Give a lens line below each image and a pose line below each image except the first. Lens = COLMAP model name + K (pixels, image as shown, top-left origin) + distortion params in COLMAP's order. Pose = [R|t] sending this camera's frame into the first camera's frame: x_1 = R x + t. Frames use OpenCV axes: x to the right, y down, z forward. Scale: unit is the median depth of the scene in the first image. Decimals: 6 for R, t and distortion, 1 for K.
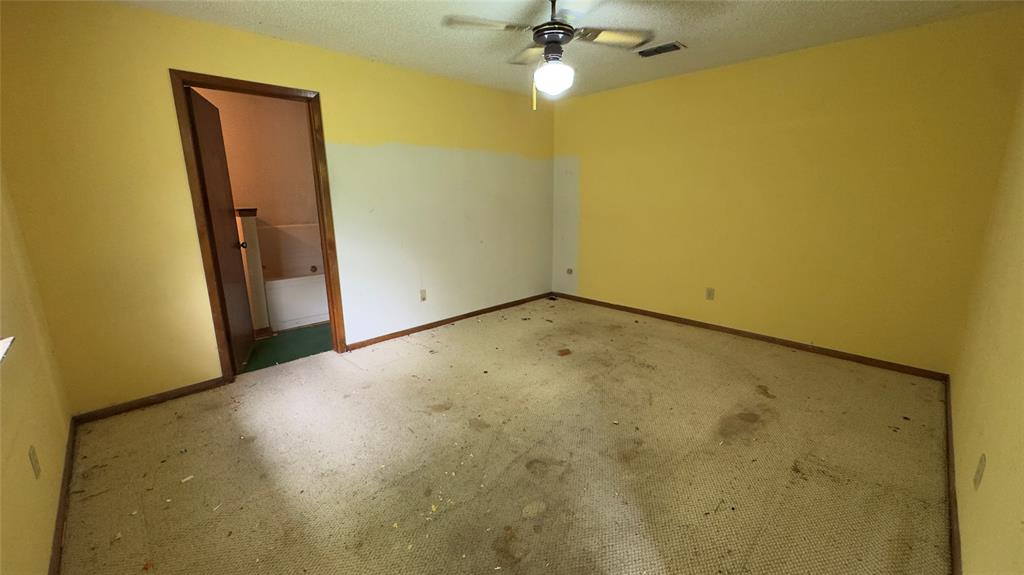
lens RADIAL K [[410.9, 0, 511.3], [0, 410.9, 286.7], [0, 0, 1]] dist [-0.000723, 0.000132]
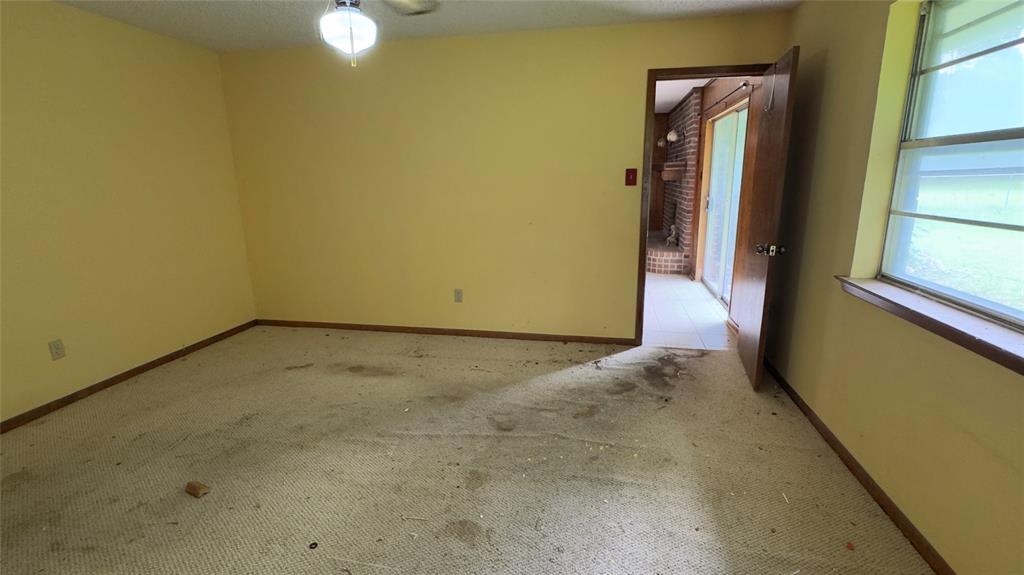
lens RADIAL K [[484.8, 0, 511.4], [0, 484.8, 287.7], [0, 0, 1]] dist [0.004244, 0.000196]
pose [[-0.569856, -0.170734, 0.803812, -0.795418], [0.200271, 0.919827, 0.337357, -0.294818], [-0.796967, 0.353225, -0.489976, 1.273190]]
